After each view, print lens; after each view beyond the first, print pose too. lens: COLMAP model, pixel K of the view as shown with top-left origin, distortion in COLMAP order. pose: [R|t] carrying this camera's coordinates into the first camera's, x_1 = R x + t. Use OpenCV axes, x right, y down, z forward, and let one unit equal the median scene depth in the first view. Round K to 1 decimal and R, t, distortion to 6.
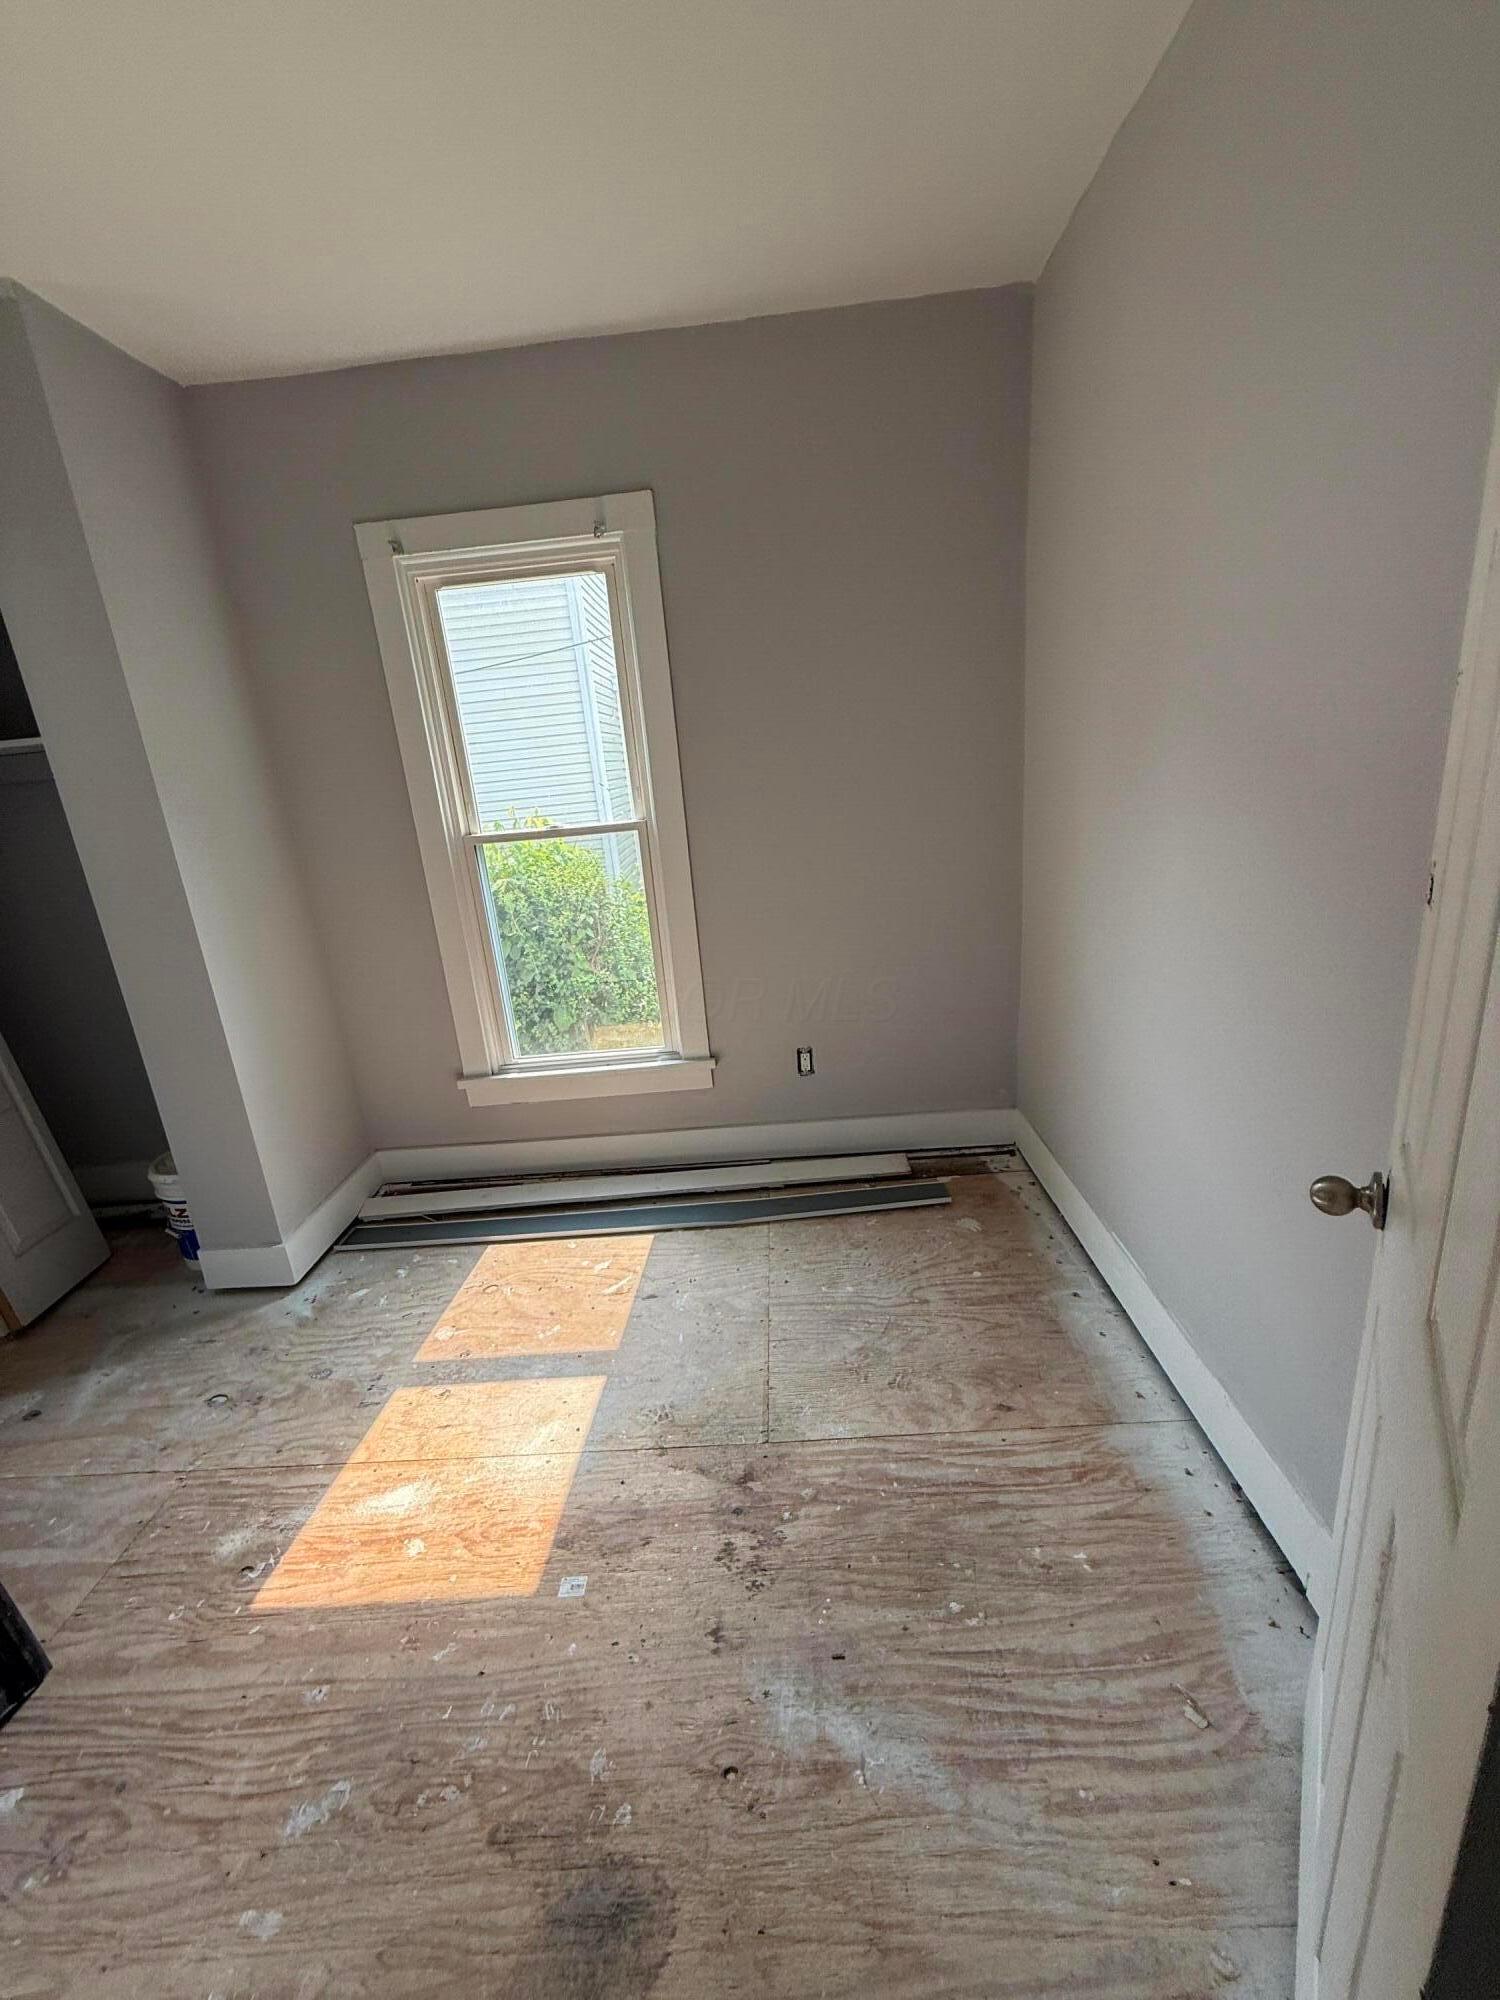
lens RADIAL K [[796.4, 0, 750.0], [0, 796.4, 1000.0], [0, 0, 1]] dist [0.002743, 0.000461]
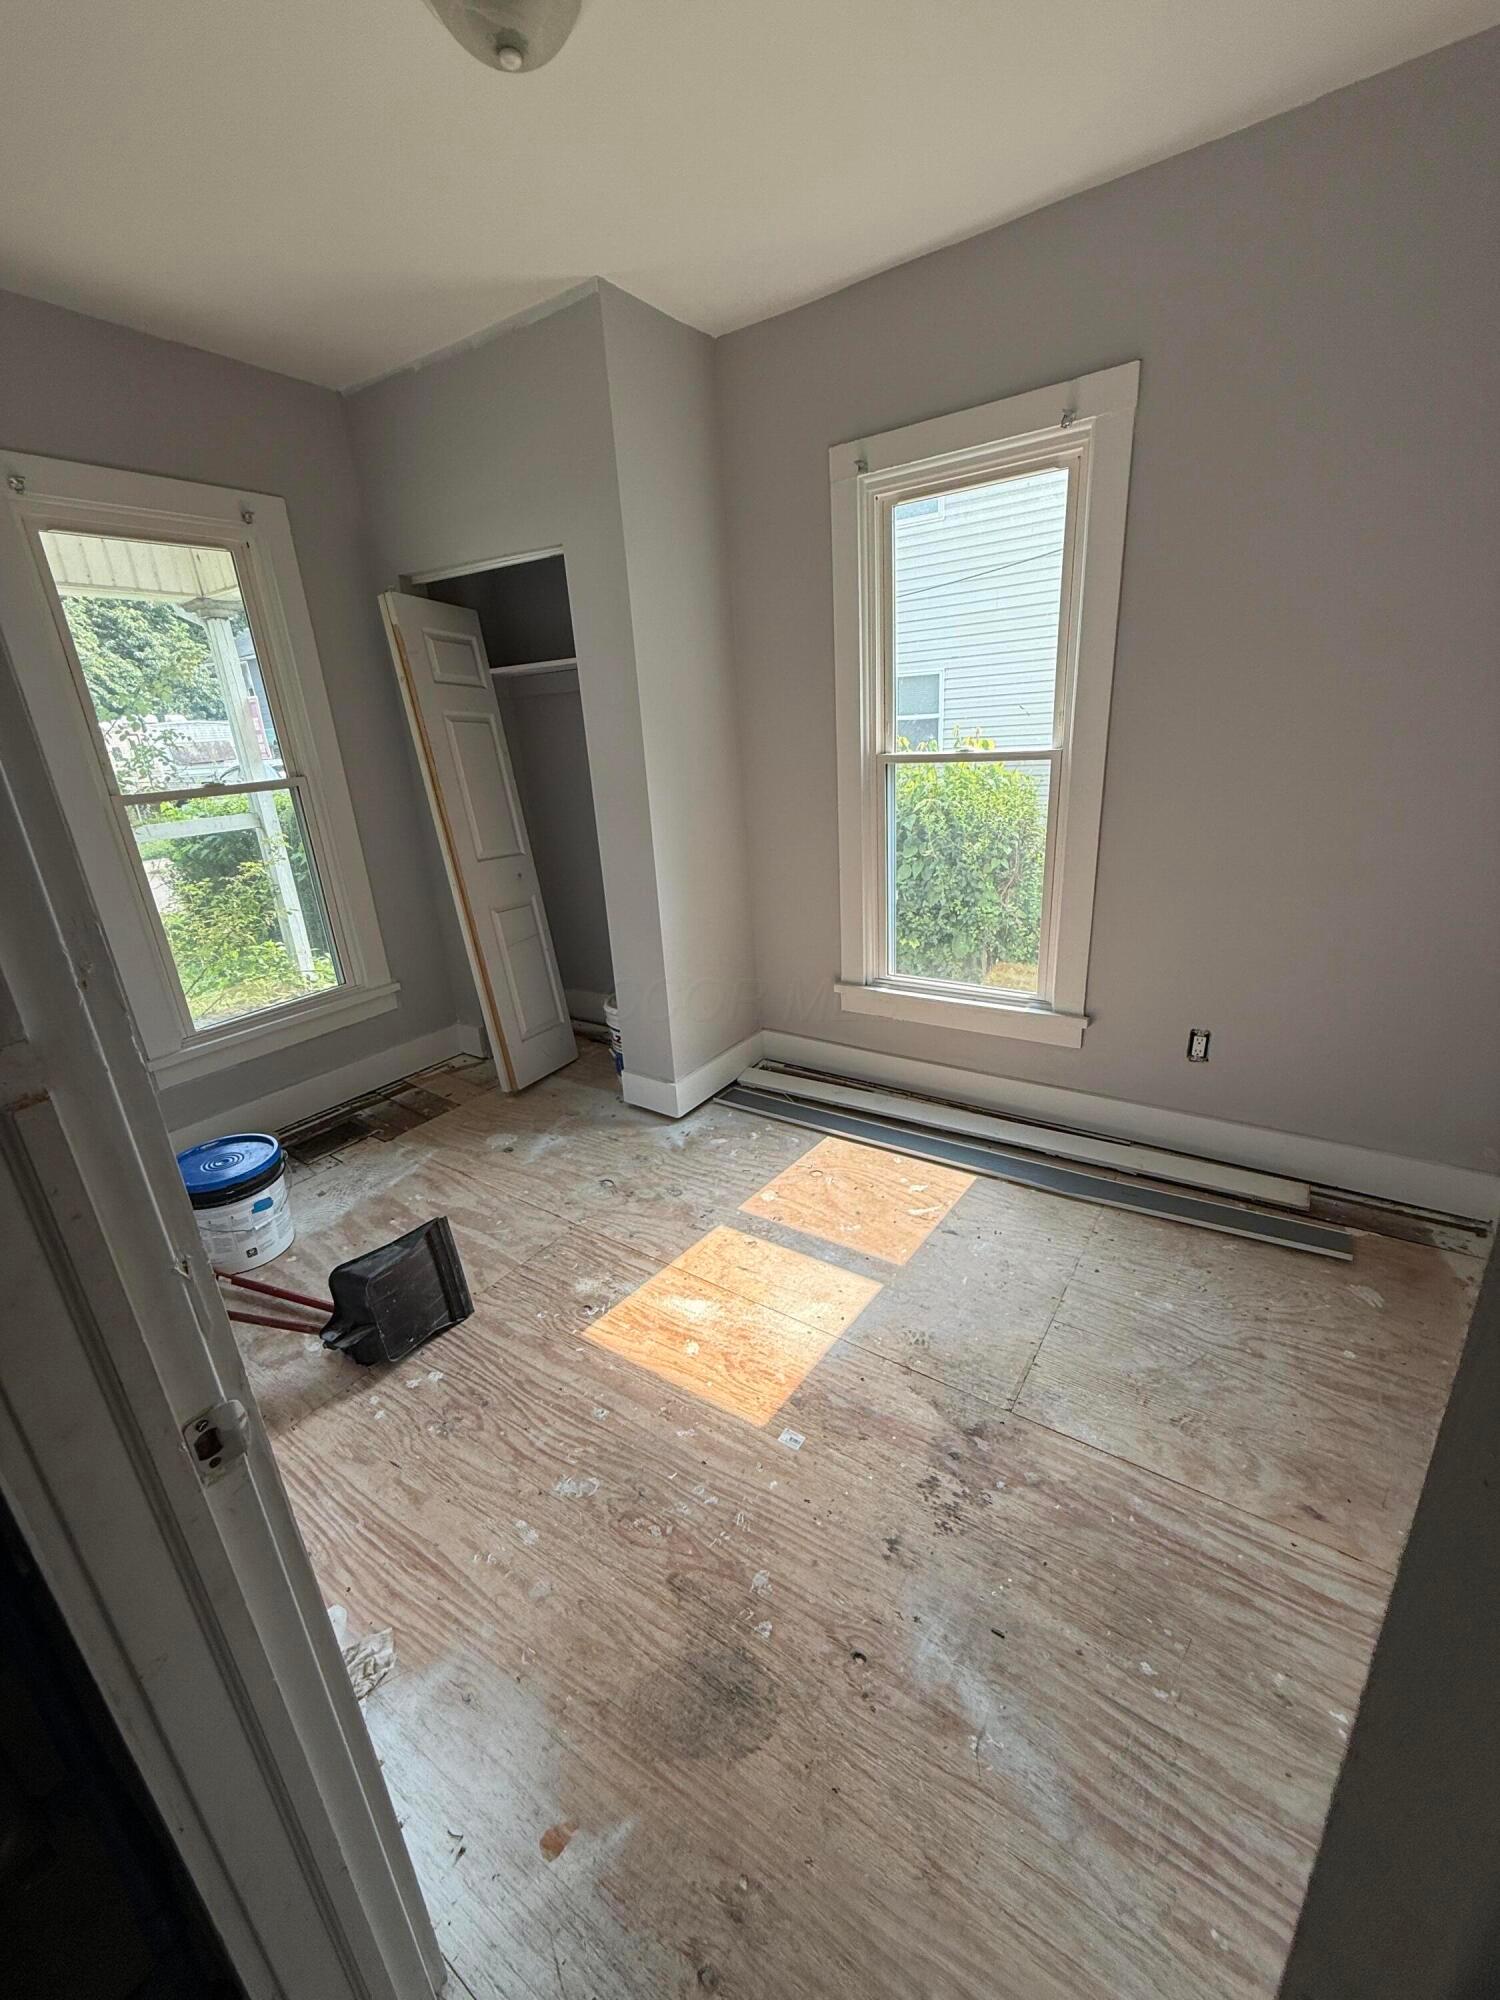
lens RADIAL K [[796.4, 0, 750.0], [0, 796.4, 1000.0], [0, 0, 1]] dist [0.002743, 0.000461]
pose [[0.836896, 0.217653, -0.502228, 0.133277], [-0.168322, 0.975416, 0.142235, -0.018722], [0.520839, -0.034500, 0.852957, 0.022557]]
